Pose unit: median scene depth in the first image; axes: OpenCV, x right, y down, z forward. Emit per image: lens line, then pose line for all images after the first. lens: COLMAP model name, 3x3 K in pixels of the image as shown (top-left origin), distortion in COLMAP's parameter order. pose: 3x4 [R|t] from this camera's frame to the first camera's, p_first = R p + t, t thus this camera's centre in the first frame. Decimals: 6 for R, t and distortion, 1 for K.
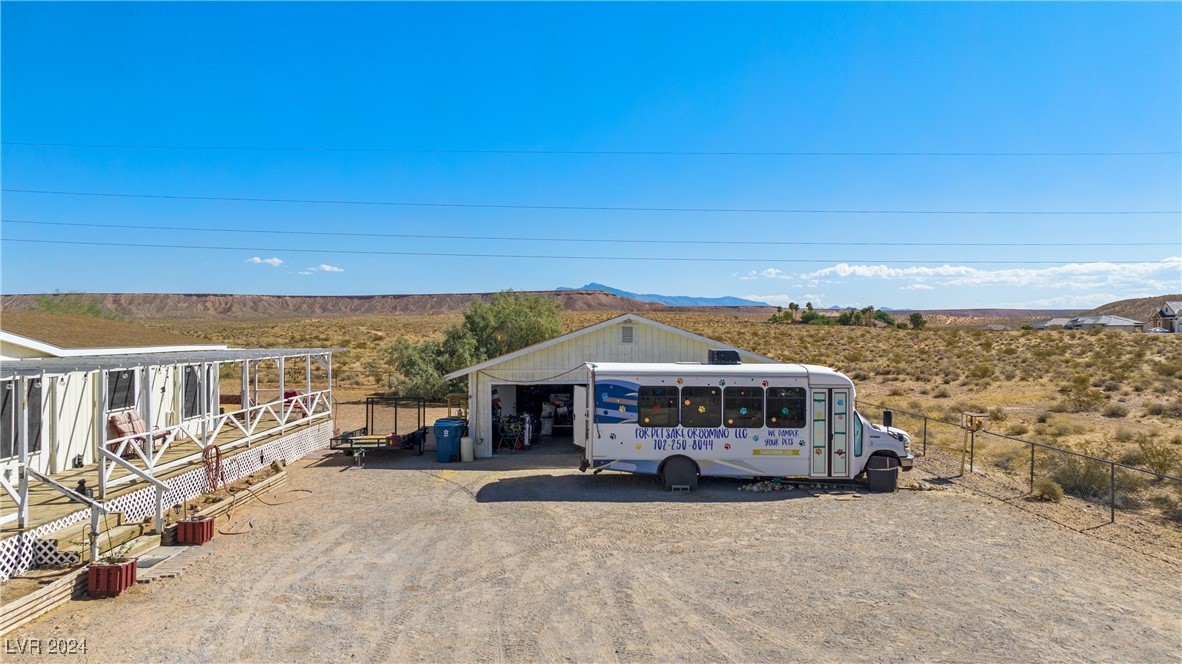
lens RADIAL K [[845.6, 0, 585.1], [0, 845.6, 335.8], [0, 0, 1]] dist [-0.031353, 0.025156]
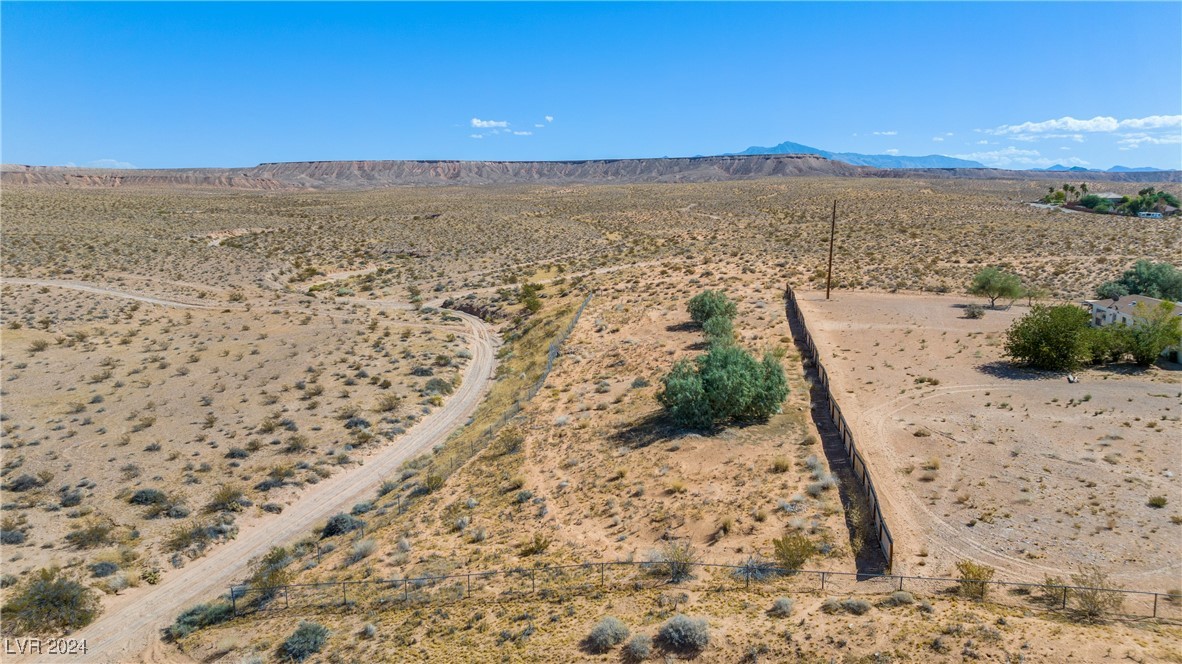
lens RADIAL K [[845.6, 0, 589.2], [0, 845.6, 319.9], [0, 0, 1]] dist [-0.031353, 0.025156]
pose [[0.977088, 0.033339, -0.210211, -2.152136], [-0.002517, 0.989397, 0.145217, -0.439558], [0.212823, -0.141361, 0.966811, -3.044258]]
